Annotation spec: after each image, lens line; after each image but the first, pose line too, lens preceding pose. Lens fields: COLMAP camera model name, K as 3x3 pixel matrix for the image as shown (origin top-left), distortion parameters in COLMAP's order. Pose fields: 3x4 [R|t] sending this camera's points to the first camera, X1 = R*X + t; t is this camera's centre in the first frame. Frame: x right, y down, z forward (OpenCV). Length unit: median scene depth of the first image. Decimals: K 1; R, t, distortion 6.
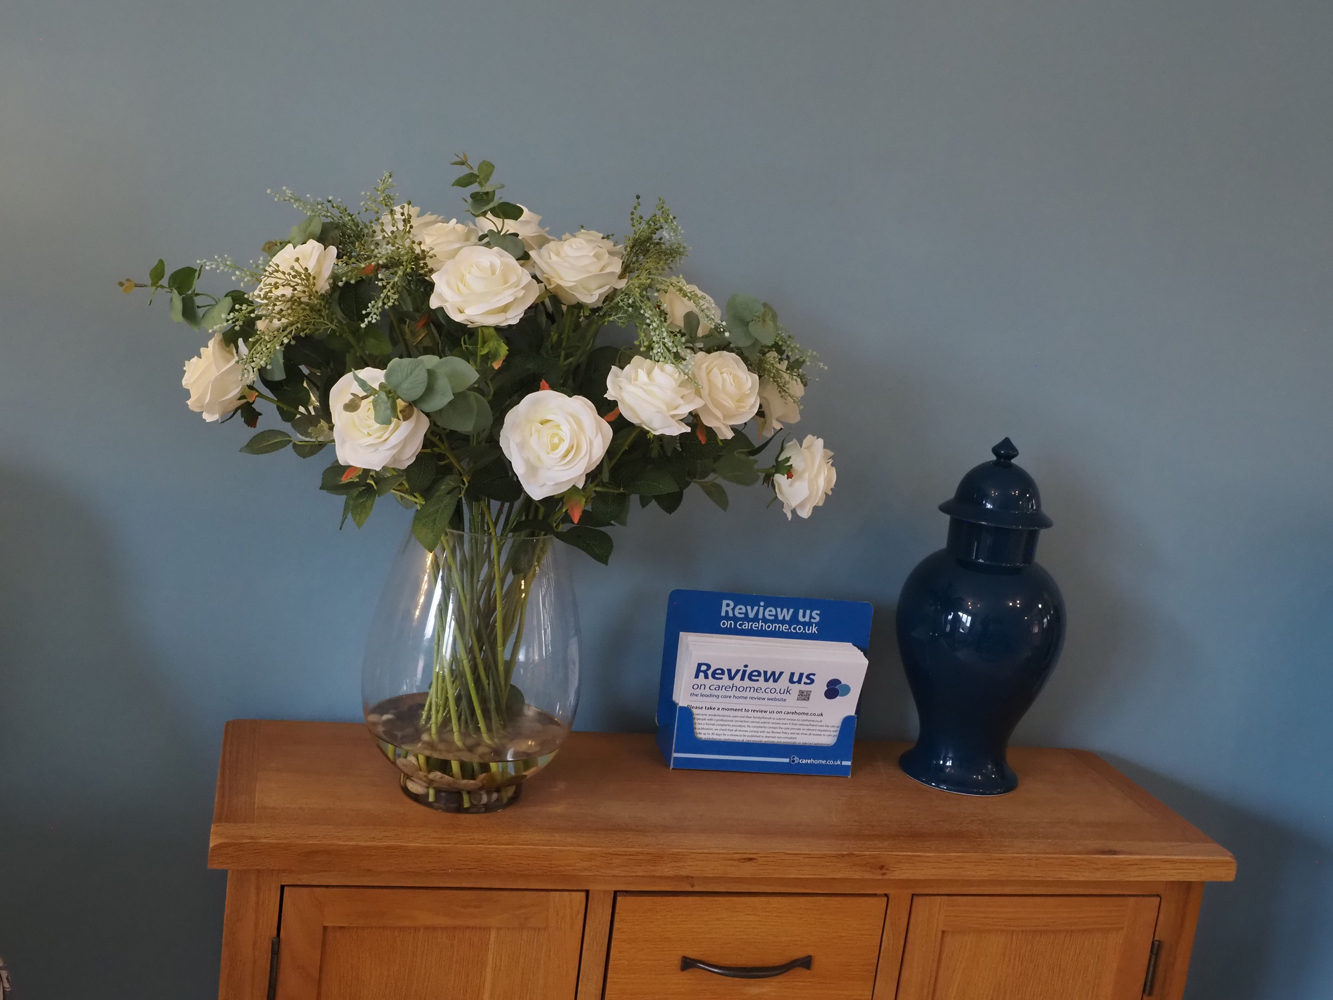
lens RADIAL K [[1494.5, 0, 666.5], [0, 1494.5, 500.0], [0, 0, 1]] dist [0.010040, 0.010162]
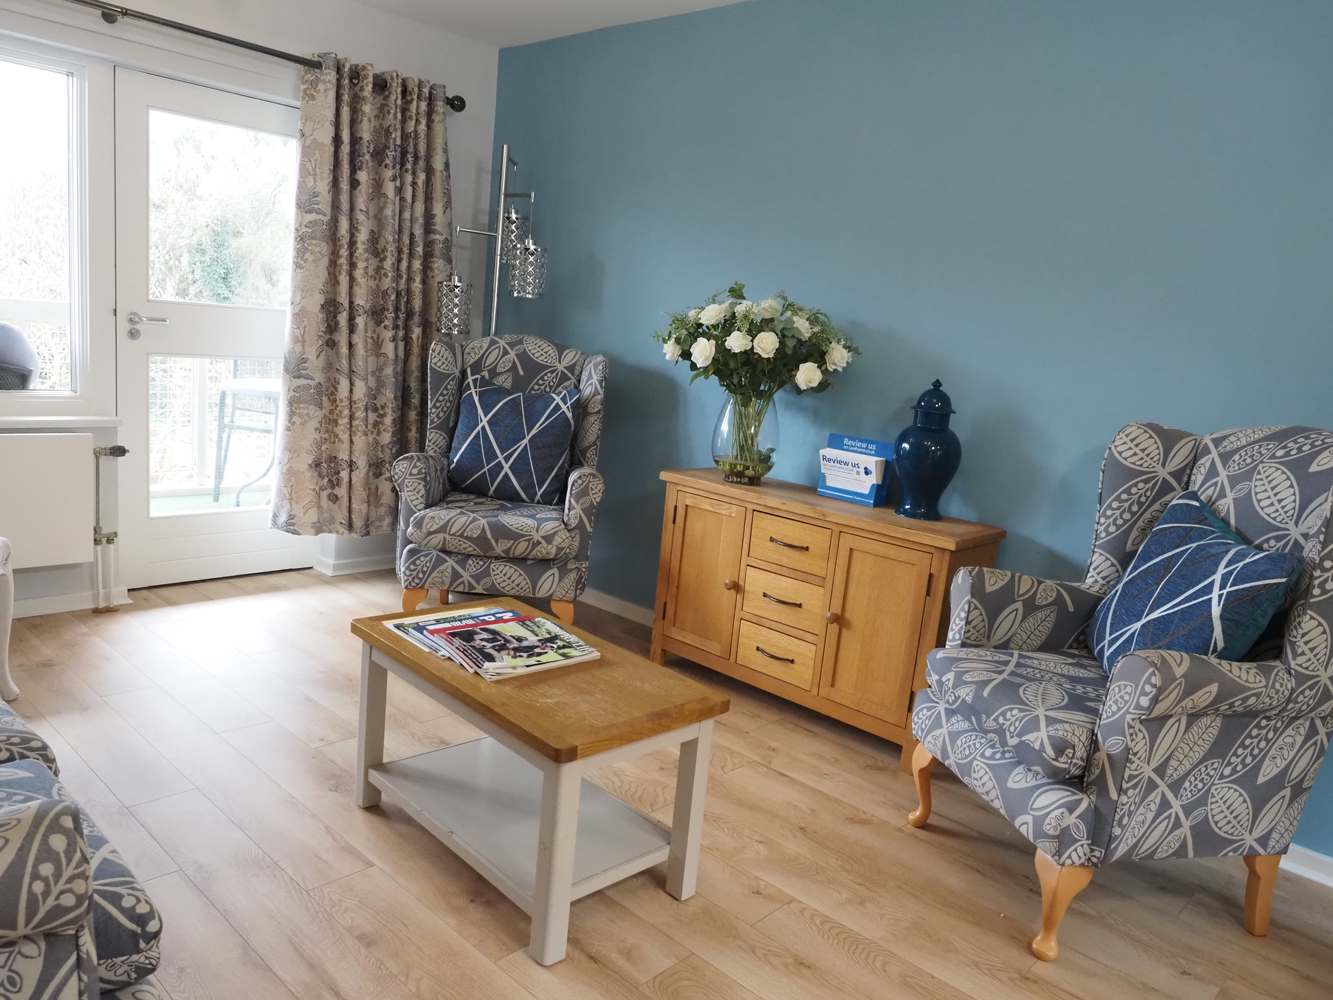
lens RADIAL K [[958.0, 0, 666.5], [0, 958.0, 500.0], [0, 0, 1]] dist [-0.002591, -0.009302]
pose [[0.570345, 0.082948, -0.817207, 1.323360], [-0.178204, 0.983688, -0.024527, 0.284783], [0.801842, 0.159618, 0.575823, -0.272841]]
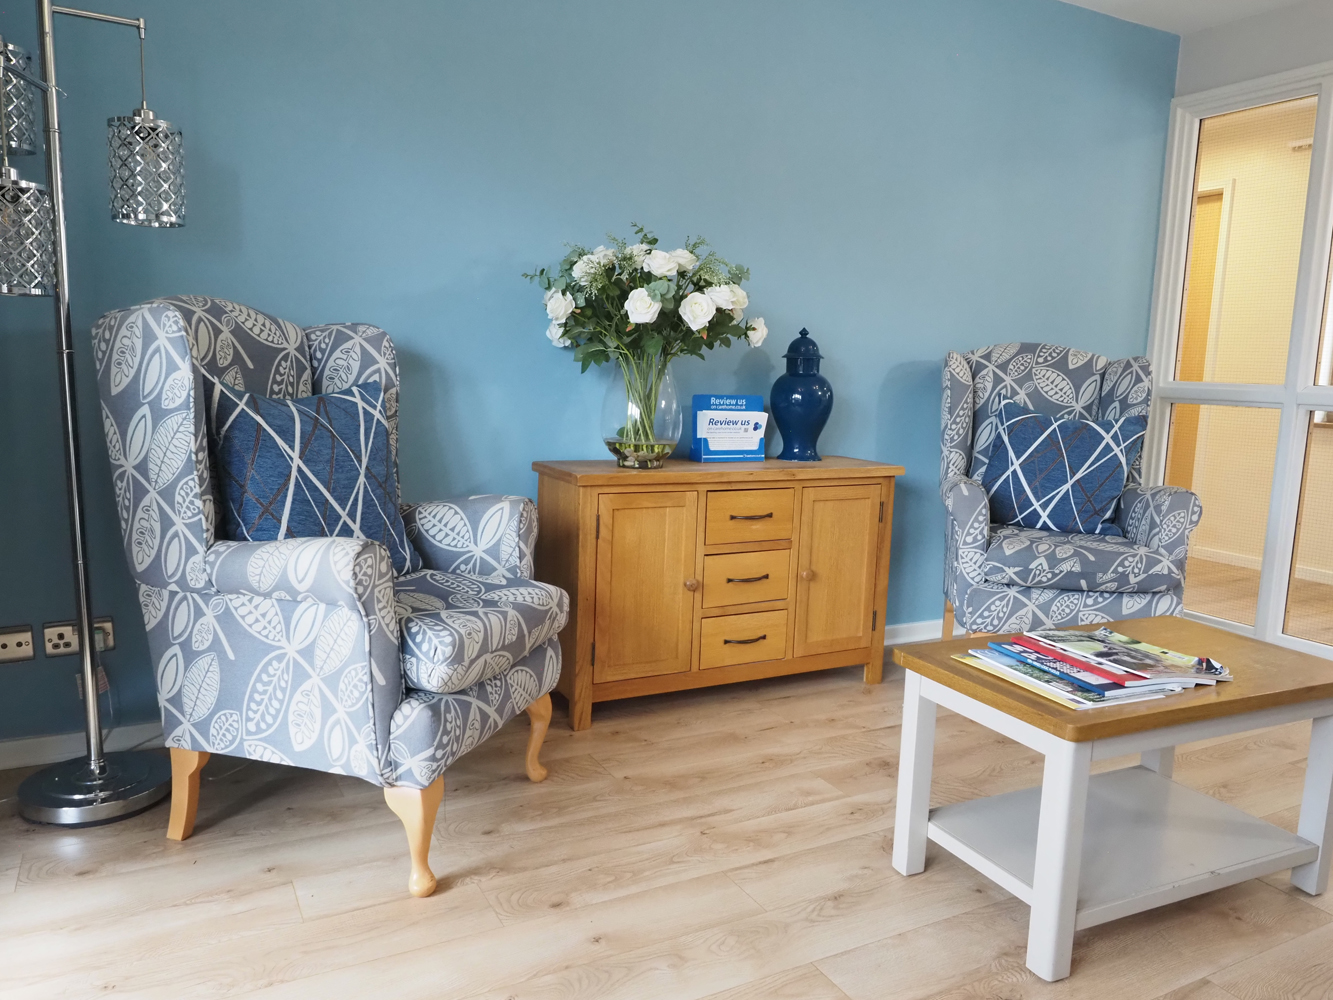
lens RADIAL K [[958.0, 0, 666.5], [0, 958.0, 500.0], [0, 0, 1]] dist [-0.002591, -0.009302]
pose [[0.962345, -0.122428, 0.242701, -0.467908], [0.127331, 0.991850, -0.004559, 0.243402], [-0.240165, 0.035291, 0.970090, -0.597686]]
